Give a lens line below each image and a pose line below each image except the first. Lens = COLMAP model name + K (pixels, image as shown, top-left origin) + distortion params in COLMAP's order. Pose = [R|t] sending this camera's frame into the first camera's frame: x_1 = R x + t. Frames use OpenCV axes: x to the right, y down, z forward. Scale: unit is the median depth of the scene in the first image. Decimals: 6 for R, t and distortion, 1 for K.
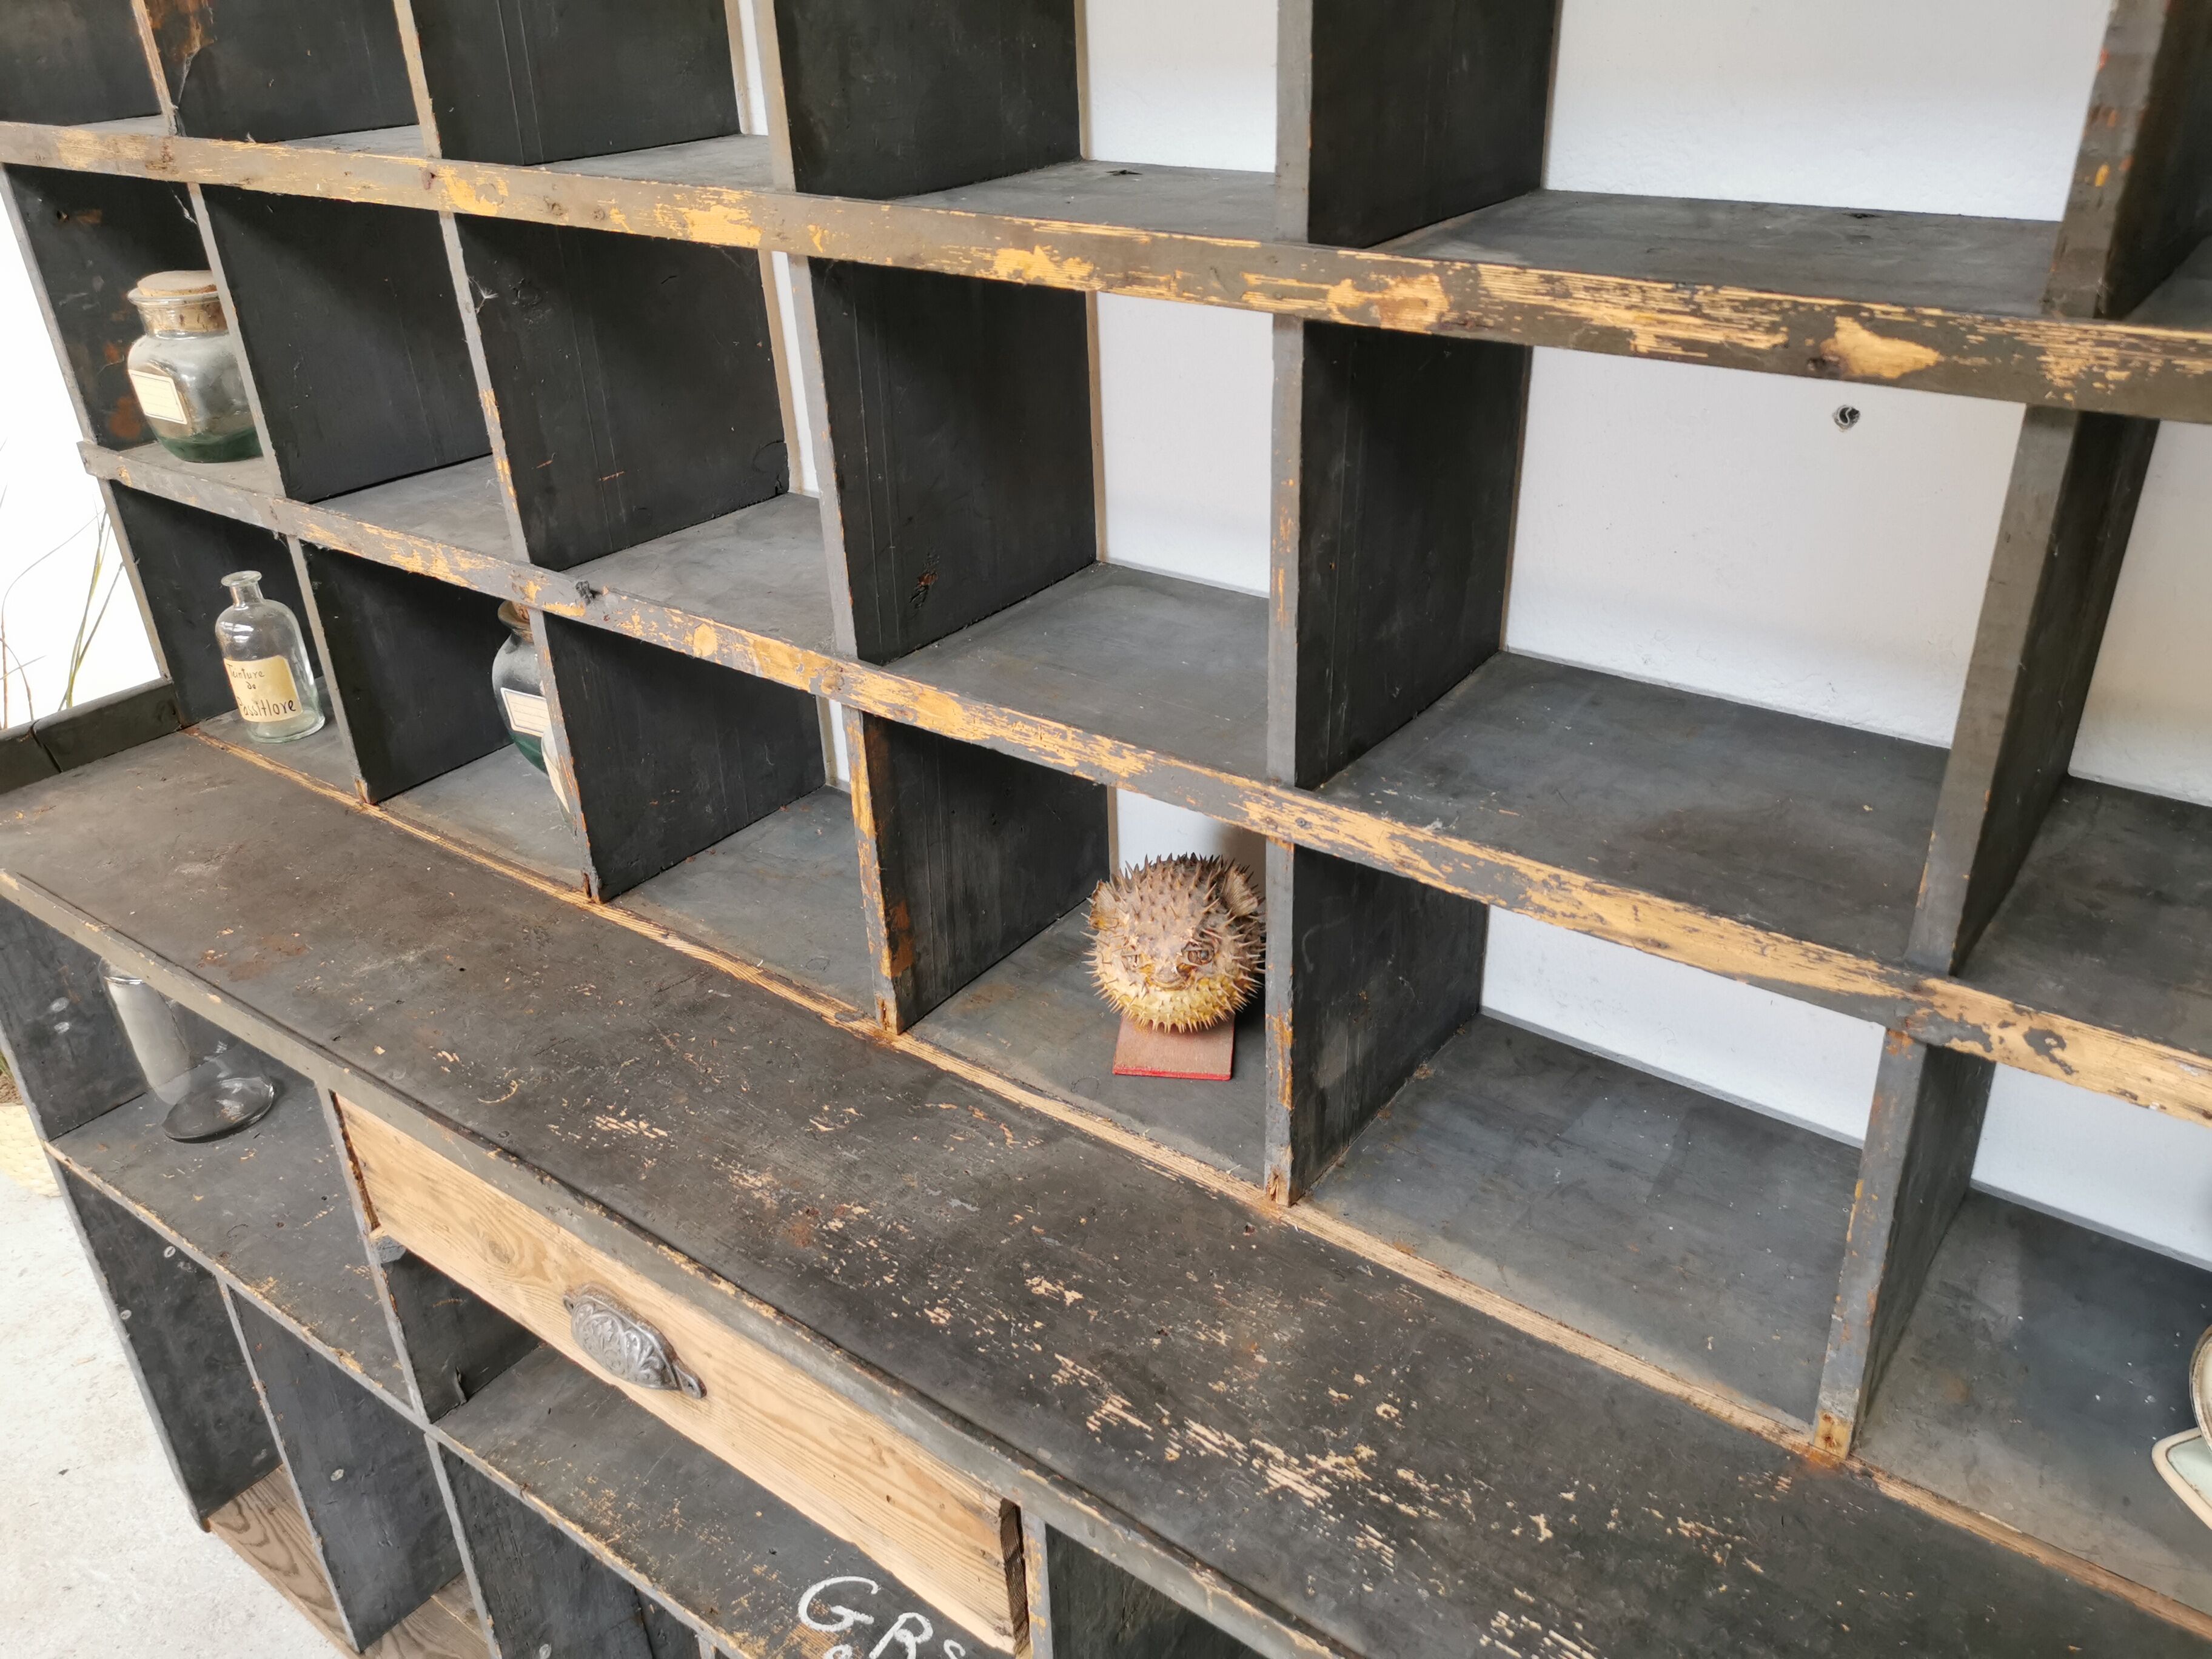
lens RADIAL K [[1709.7, 0, 1107.4], [0, 1709.7, 830.5], [0, 0, 1]] dist [0.064046, -0.072693]
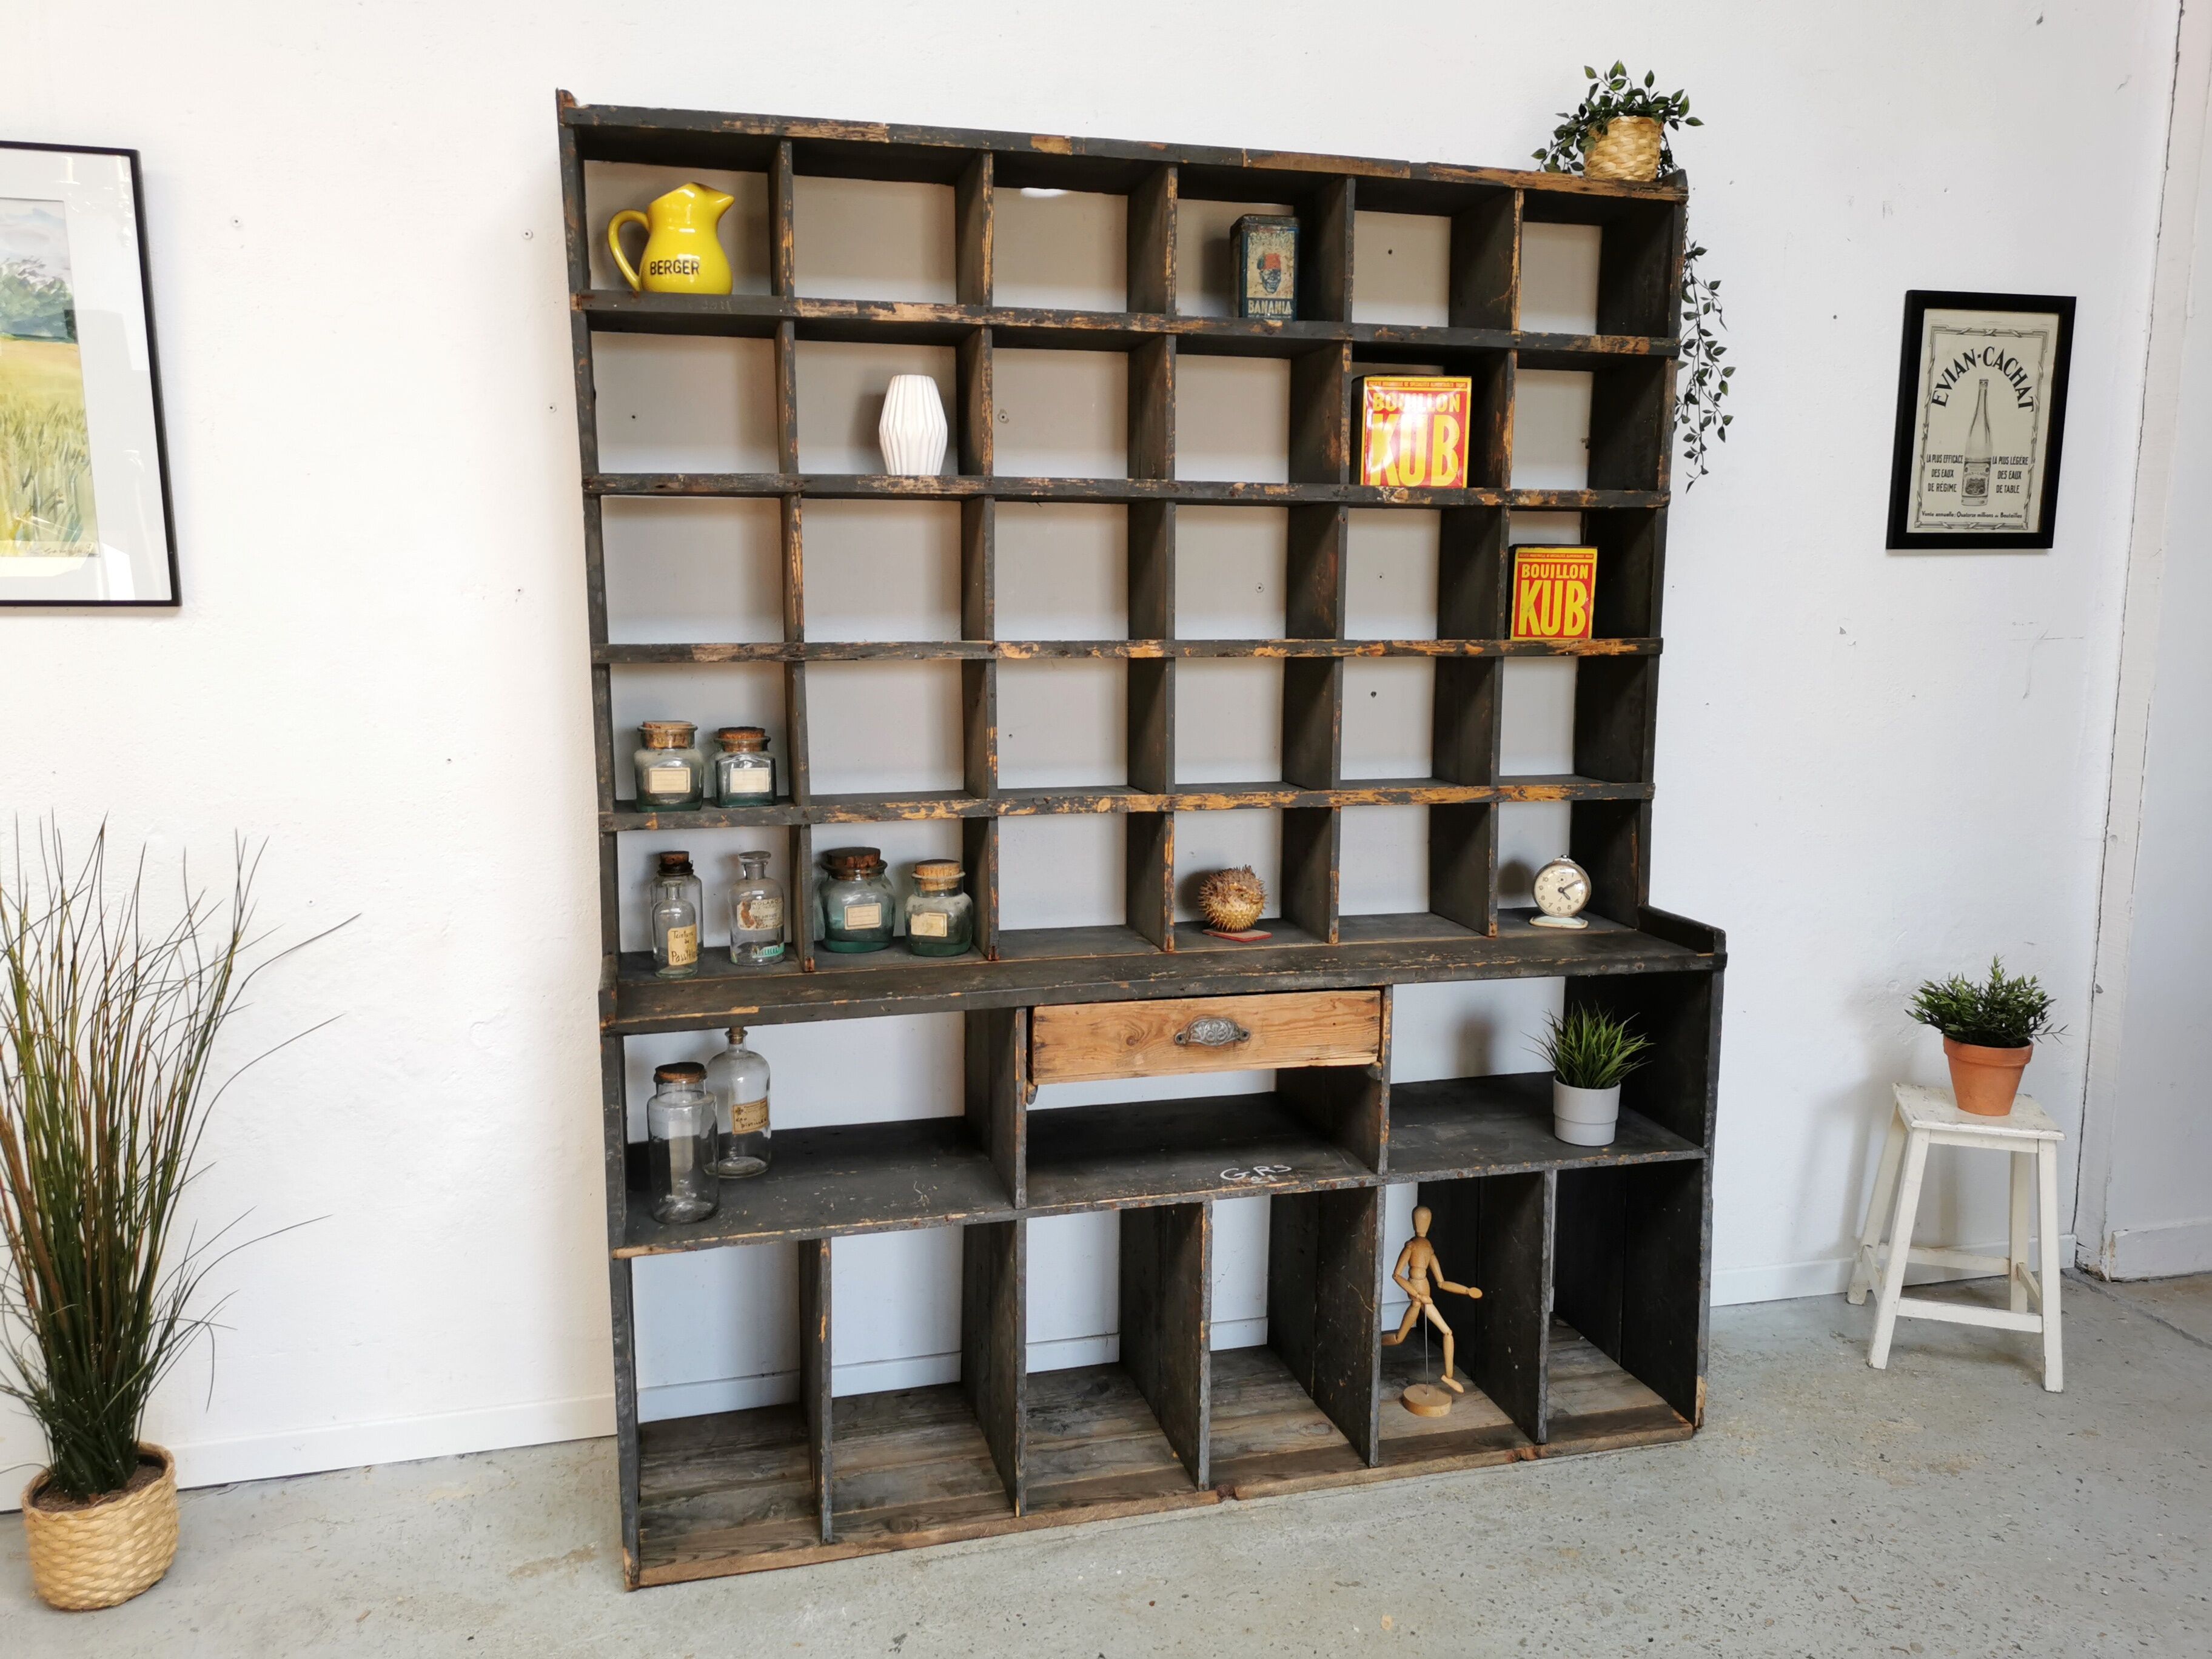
lens RADIAL K [[1695.4, 0, 1113.1], [0, 1695.4, 827.5], [0, 0, 1]] dist [0.067343, -0.063501]
pose [[0.621483, -0.080369, 0.779295, -2.460998], [0.351799, 0.917422, -0.185943, 0.448046], [-0.699998, 0.389715, 0.598436, -0.607998]]
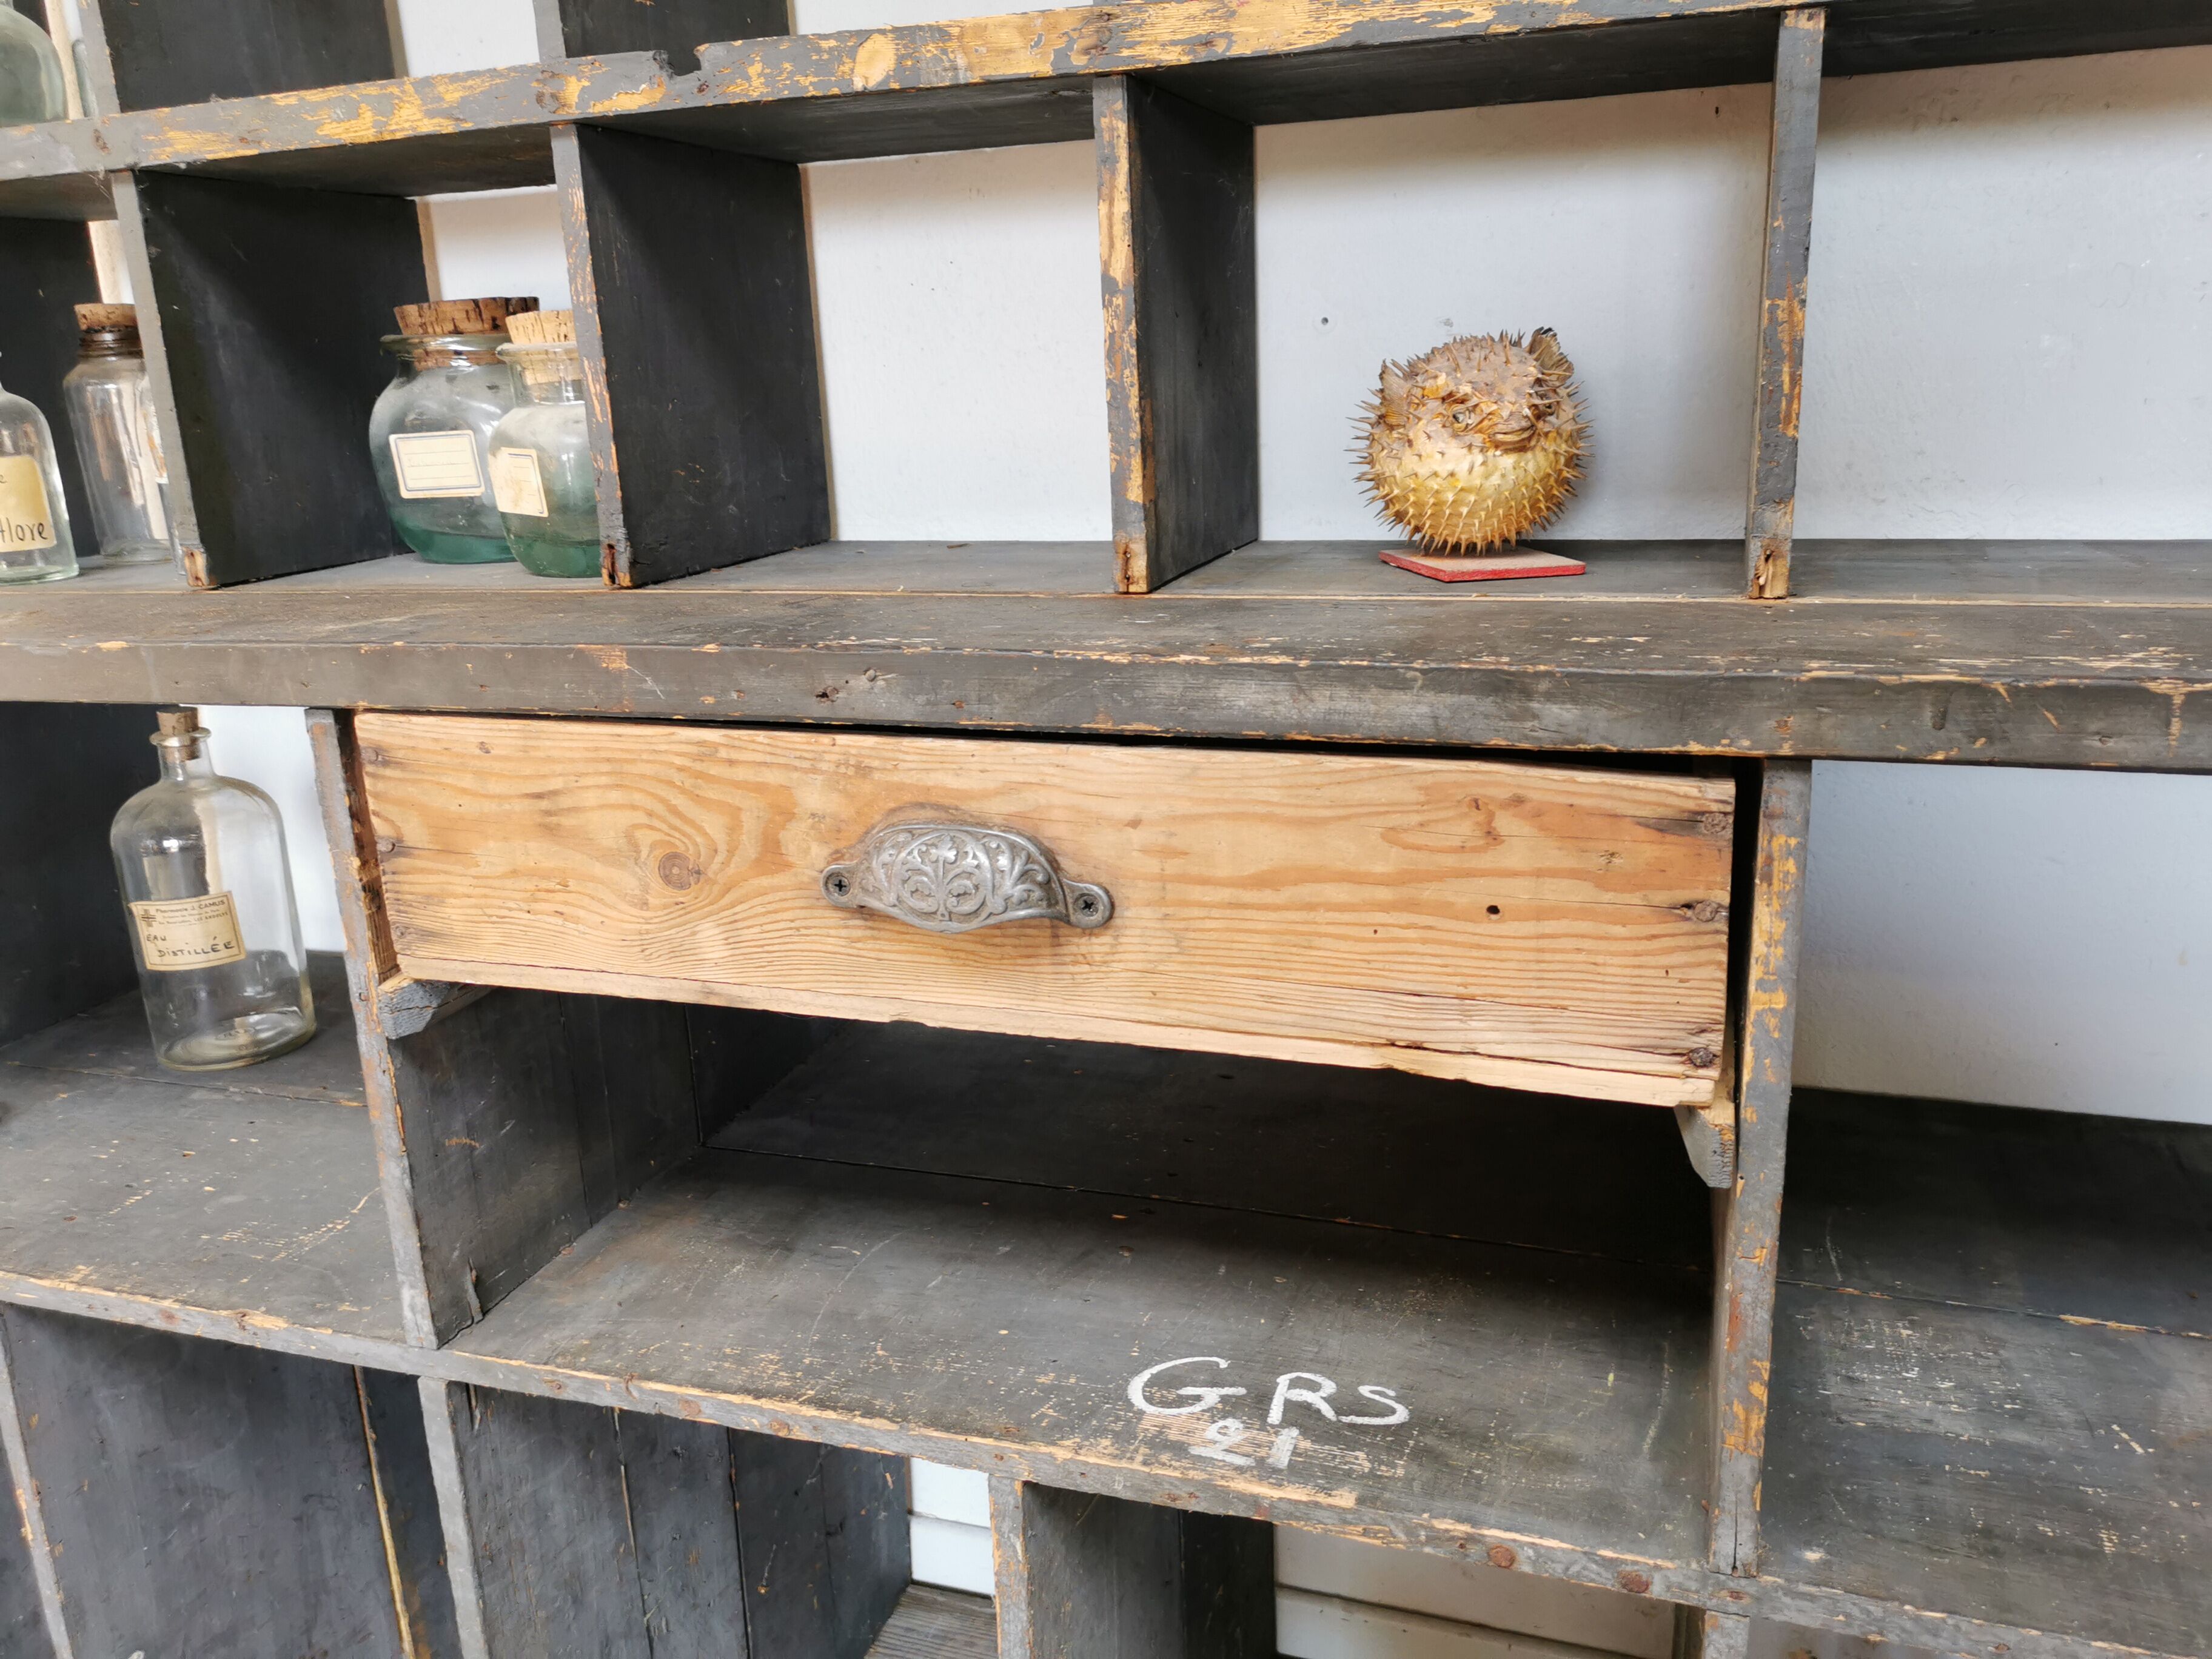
lens RADIAL K [[1713.3, 0, 1112.1], [0, 1713.3, 830.3], [0, 0, 1]] dist [0.061875, -0.073389]
pose [[0.952439, -0.088788, 0.291509, -0.423419], [0.154716, 0.965040, -0.211567, 0.436722], [-0.262533, 0.246606, 0.932878, 0.364296]]
